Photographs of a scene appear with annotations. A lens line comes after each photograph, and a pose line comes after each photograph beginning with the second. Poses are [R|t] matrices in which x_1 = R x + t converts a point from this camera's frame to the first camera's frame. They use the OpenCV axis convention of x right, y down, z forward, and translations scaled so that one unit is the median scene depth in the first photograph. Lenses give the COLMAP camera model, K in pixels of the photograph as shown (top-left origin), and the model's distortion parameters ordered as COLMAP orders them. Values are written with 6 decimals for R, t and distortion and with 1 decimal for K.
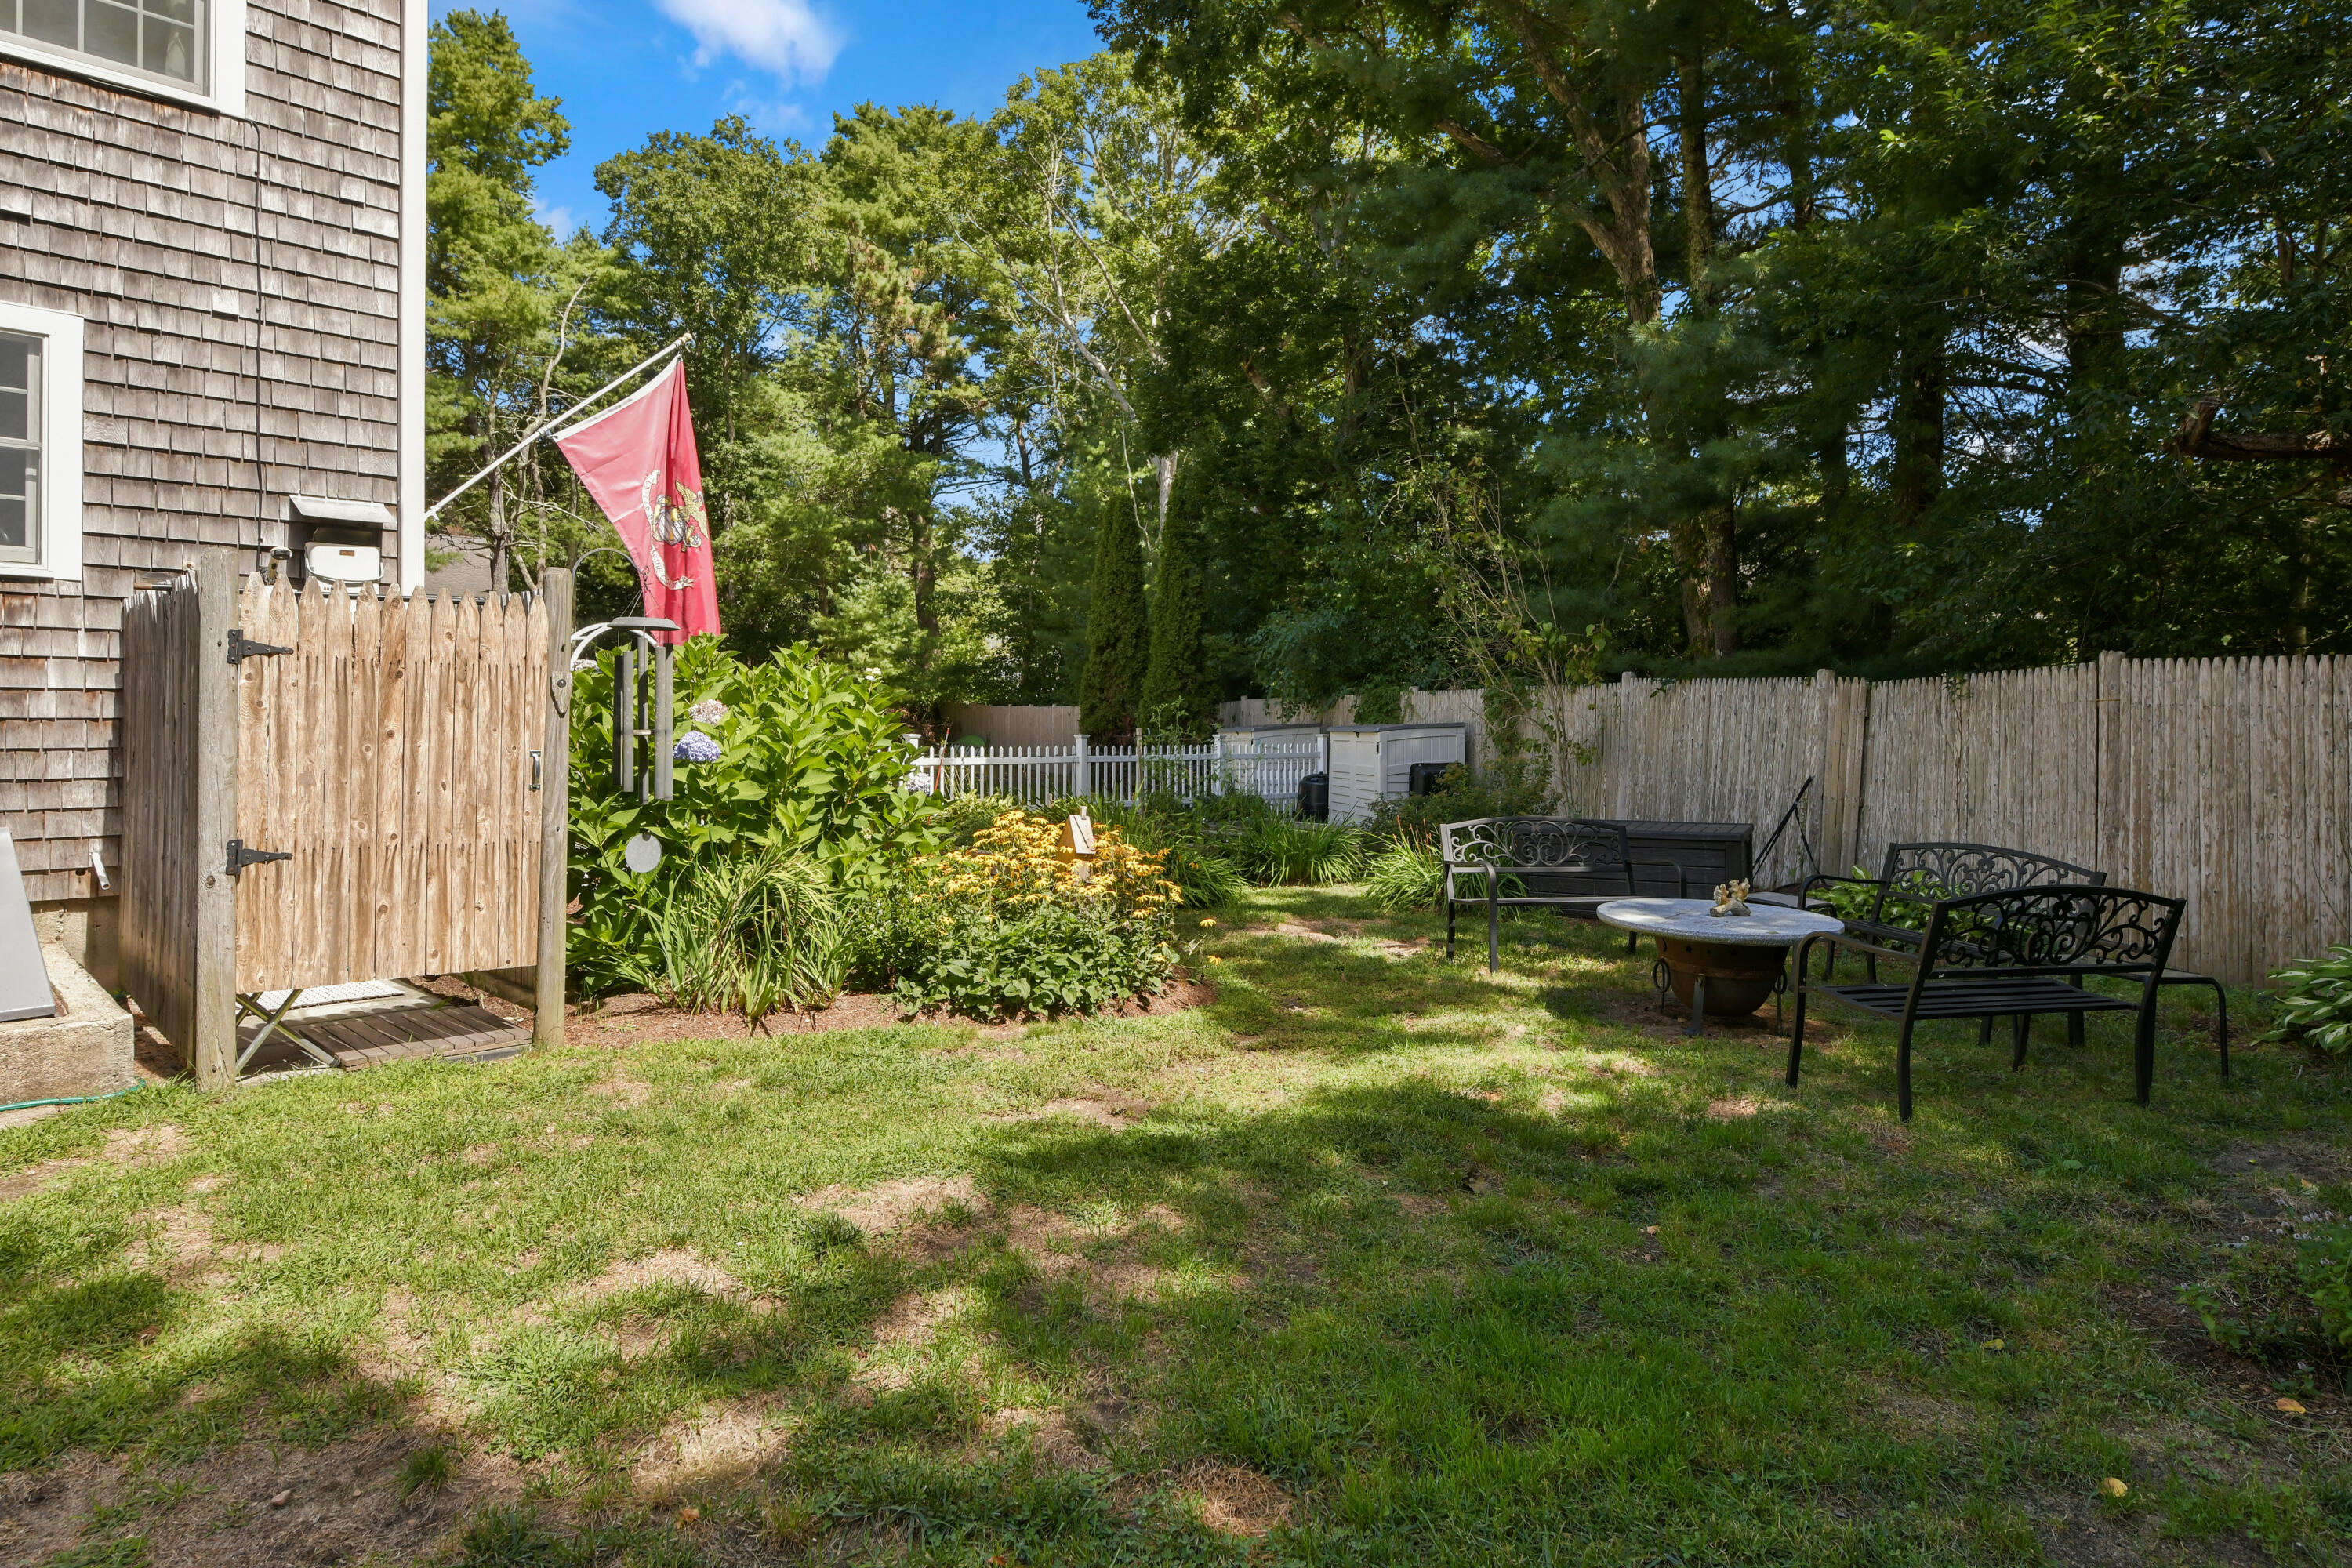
lens RADIAL K [[1336.7, 0, 1178.3], [0, 1336.7, 717.7], [0, 0, 1]] dist [0.003853, 0.002208]
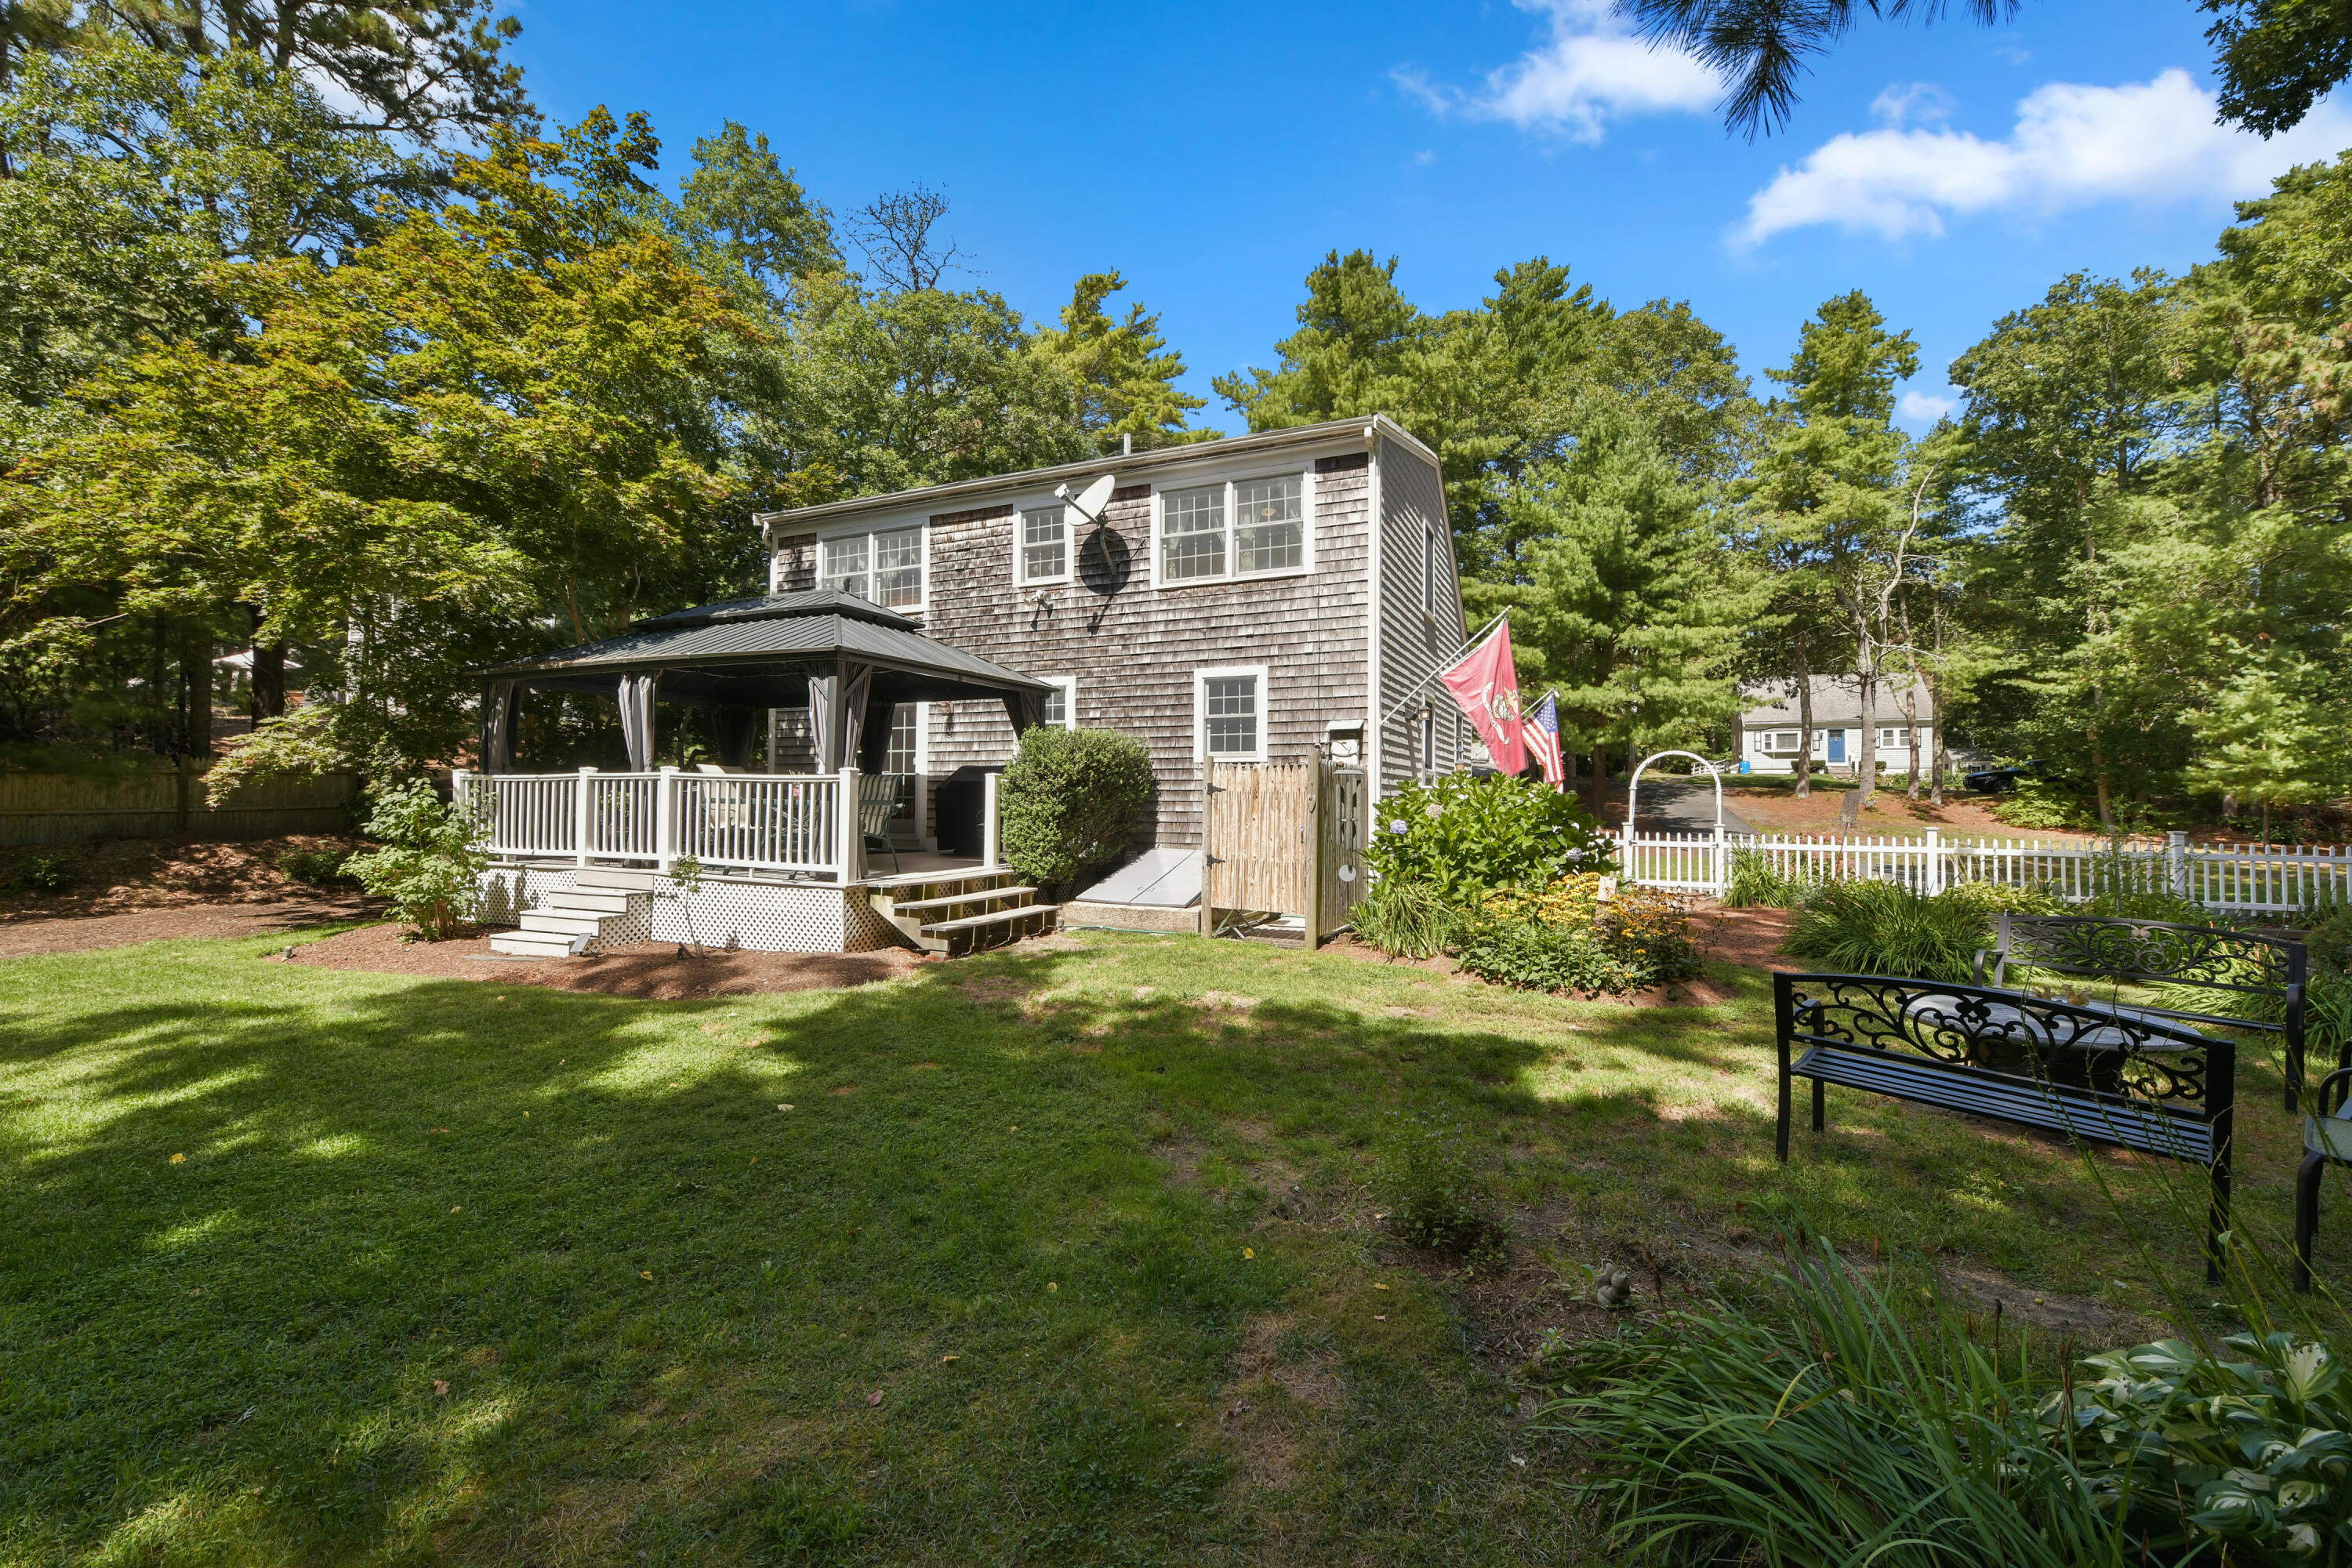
lens RADIAL K [[955.7, 0, 1175.9], [0, 955.7, 789.9], [0, 0, 1]] dist [0.000070, -0.000077]
pose [[0.349113, -0.015965, -0.936945, 0.153502], [-0.002603, 0.999834, -0.018006, -0.001690], [0.937077, 0.008725, 0.349014, 0.024042]]
